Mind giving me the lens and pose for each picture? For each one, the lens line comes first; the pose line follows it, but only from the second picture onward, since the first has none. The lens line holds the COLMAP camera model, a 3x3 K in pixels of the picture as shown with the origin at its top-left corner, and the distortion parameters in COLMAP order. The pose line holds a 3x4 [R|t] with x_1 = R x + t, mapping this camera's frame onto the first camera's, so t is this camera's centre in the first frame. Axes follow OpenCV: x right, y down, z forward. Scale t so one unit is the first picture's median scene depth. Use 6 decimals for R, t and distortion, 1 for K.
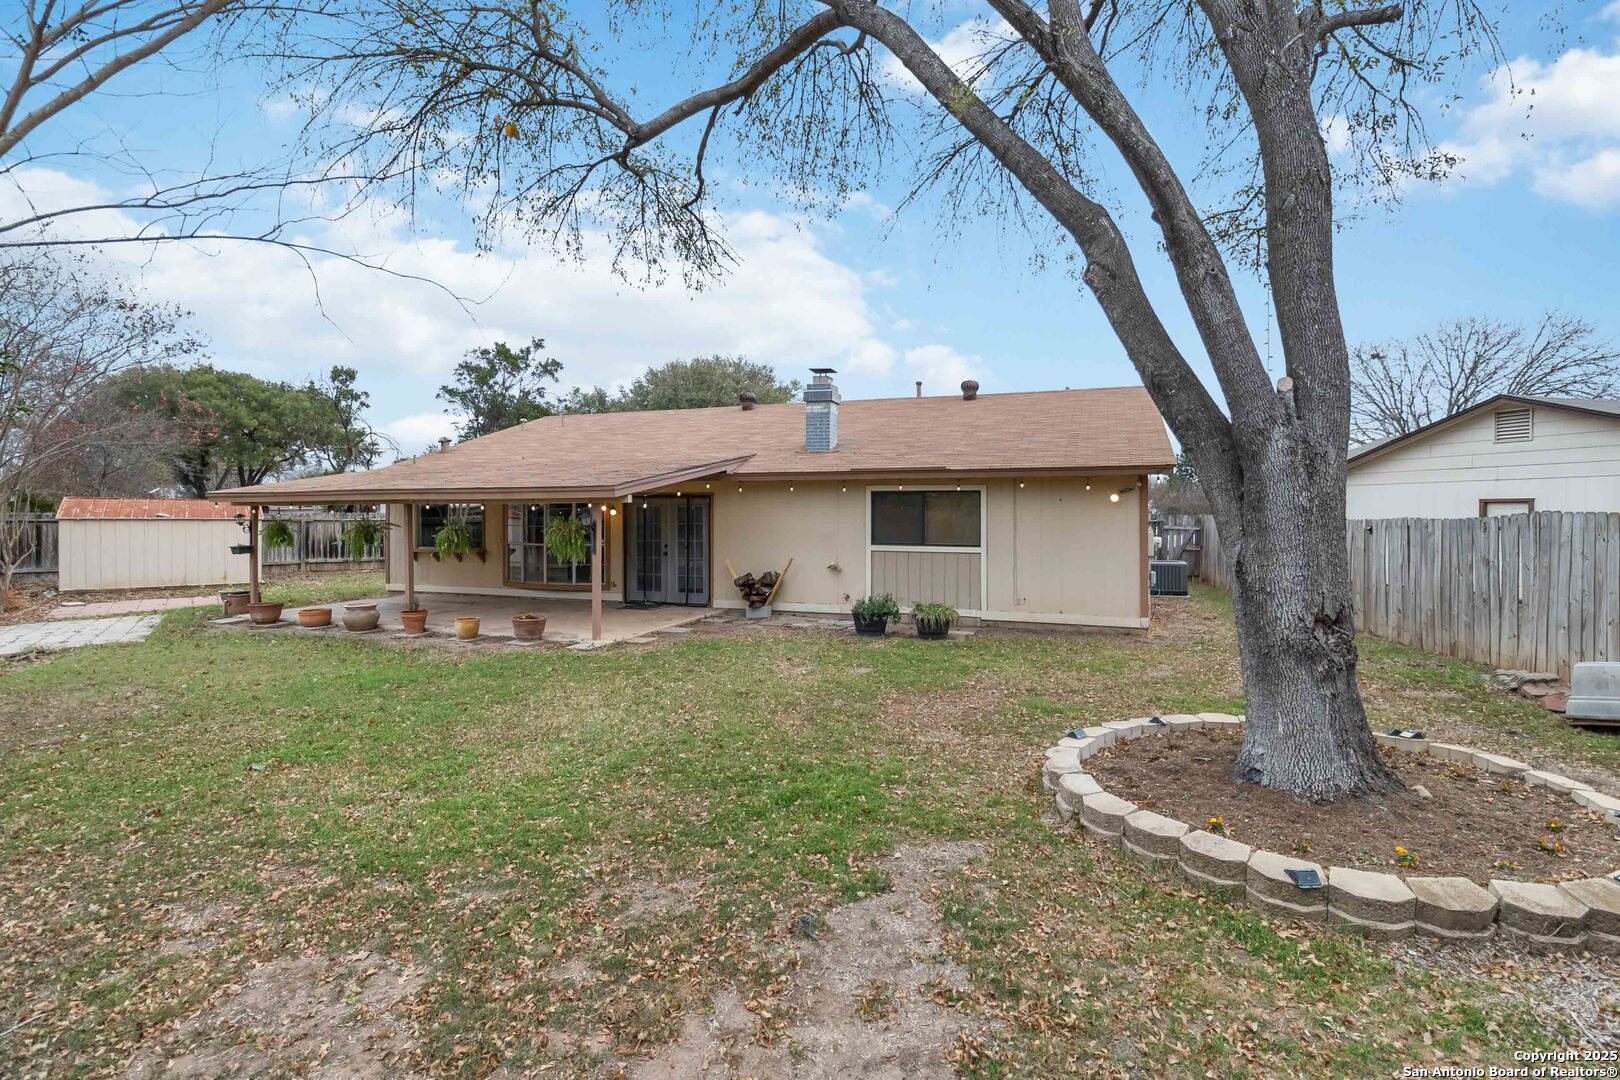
lens RADIAL K [[762.7, 0, 806.3], [0, 762.7, 509.4], [0, 0, 1]] dist [0.002666, 0.000378]
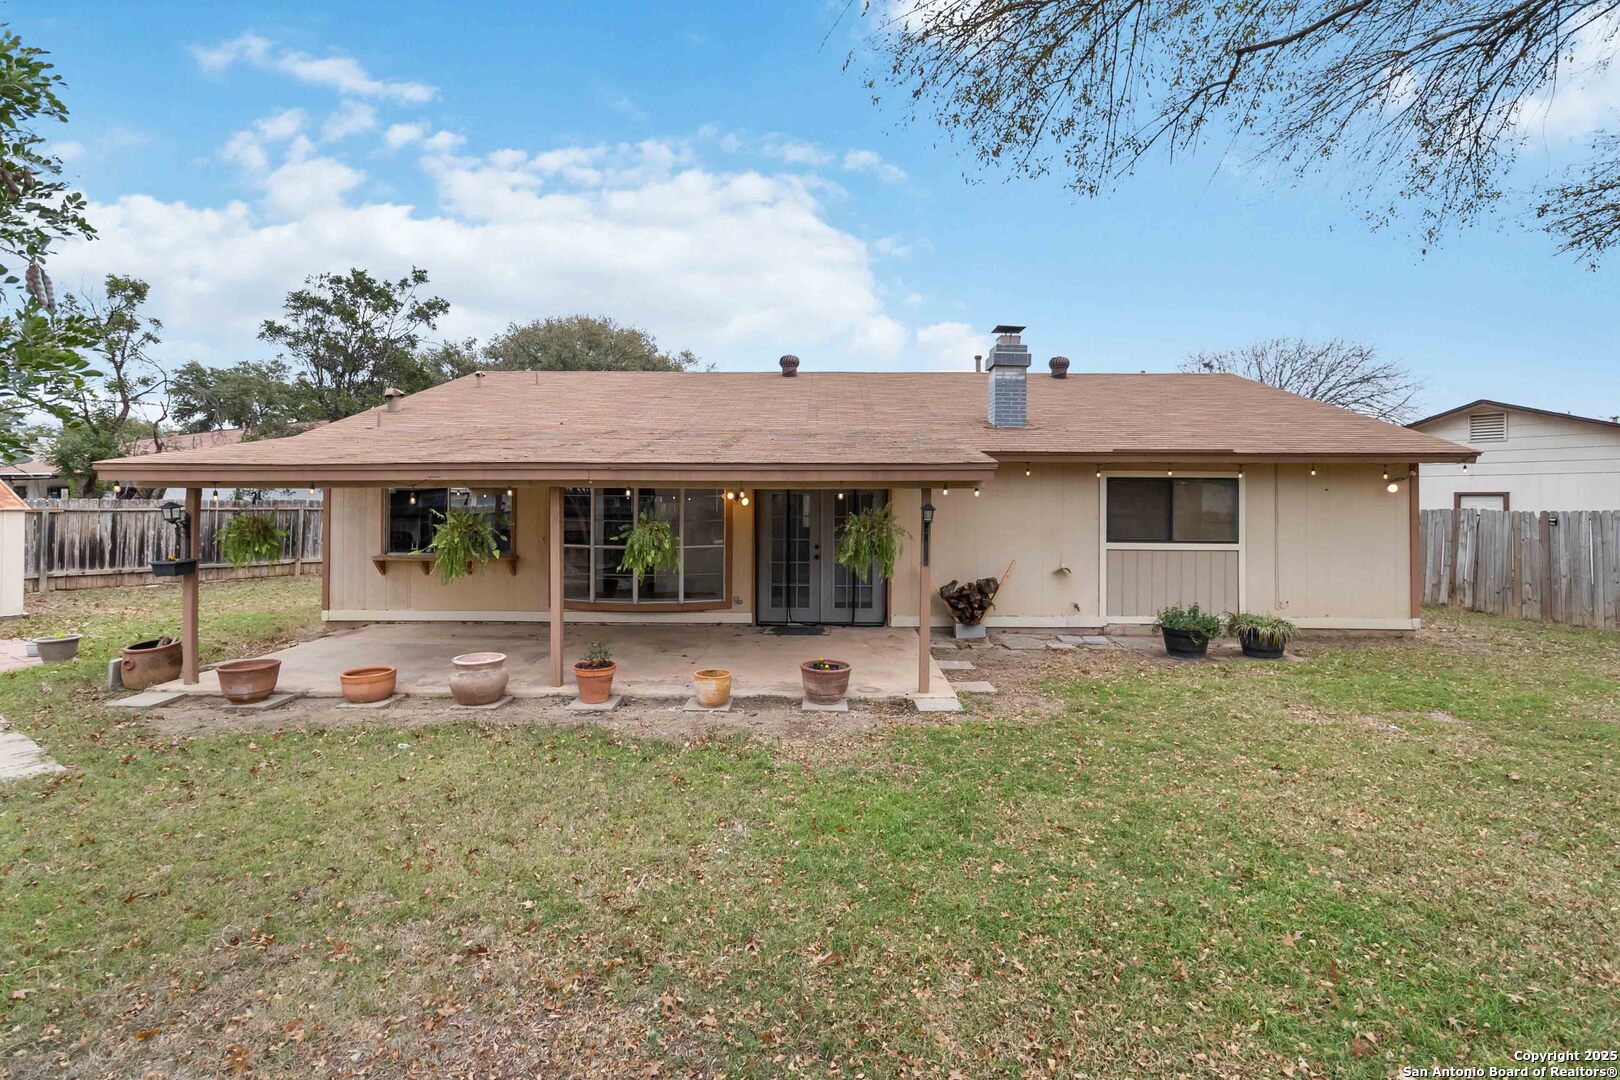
lens RADIAL K [[762.7, 0, 806.3], [0, 762.7, 509.4], [0, 0, 1]] dist [0.002666, 0.000378]
pose [[0.943379, 0.000562, 0.331717, -0.404609], [-0.005249, 0.999899, 0.013236, 0.001245], [-0.331676, -0.014228, 0.943286, 0.272026]]
